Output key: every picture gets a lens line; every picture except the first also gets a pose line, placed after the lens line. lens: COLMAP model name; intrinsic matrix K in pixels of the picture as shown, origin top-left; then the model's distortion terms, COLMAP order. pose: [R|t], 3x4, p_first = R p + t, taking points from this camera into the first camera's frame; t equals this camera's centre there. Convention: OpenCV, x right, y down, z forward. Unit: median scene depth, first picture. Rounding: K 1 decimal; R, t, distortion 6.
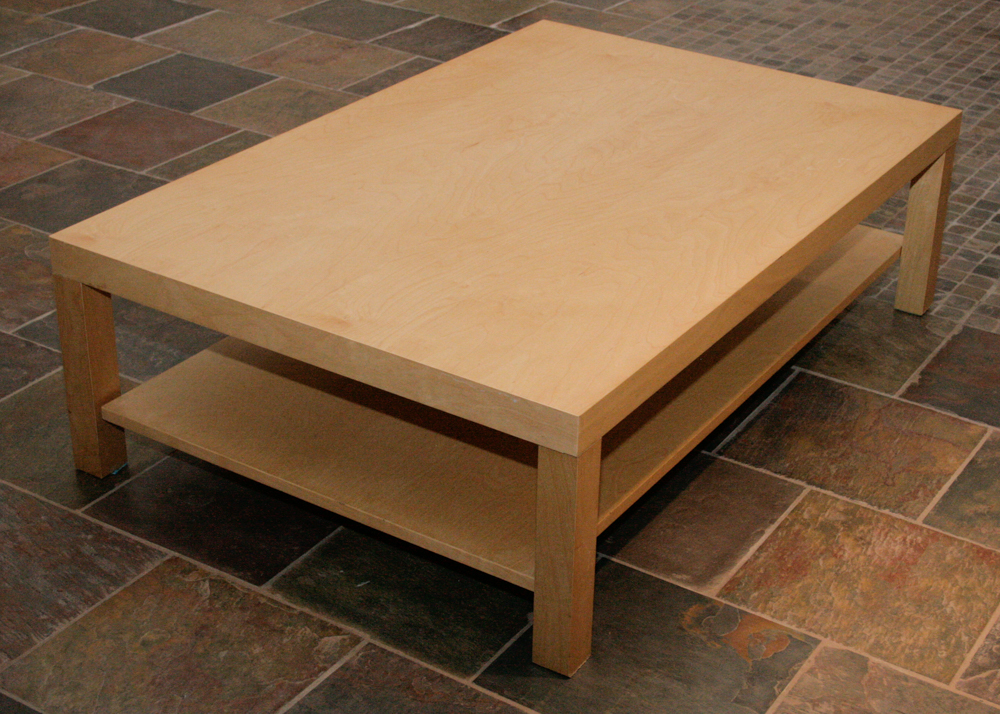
lens RADIAL K [[1631.8, 0, 499.6], [0, 1631.8, 357.0], [0, 0, 1]] dist [0.140040, 0.000000]
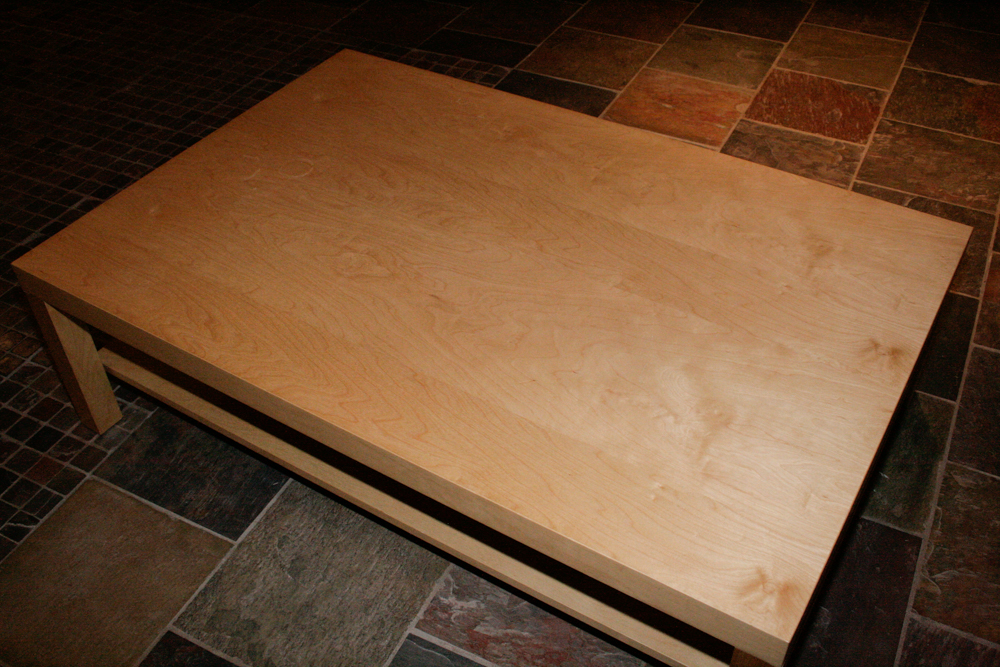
lens RADIAL K [[1003.3, 0, 500.8], [0, 1003.3, 332.7], [0, 0, 1]] dist [-0.064346, 0.000000]
pose [[-0.115083, -0.662833, 0.739870, -0.544185], [0.471586, 0.619079, 0.627972, -0.550186], [-0.874278, 0.421181, 0.241337, 1.029999]]
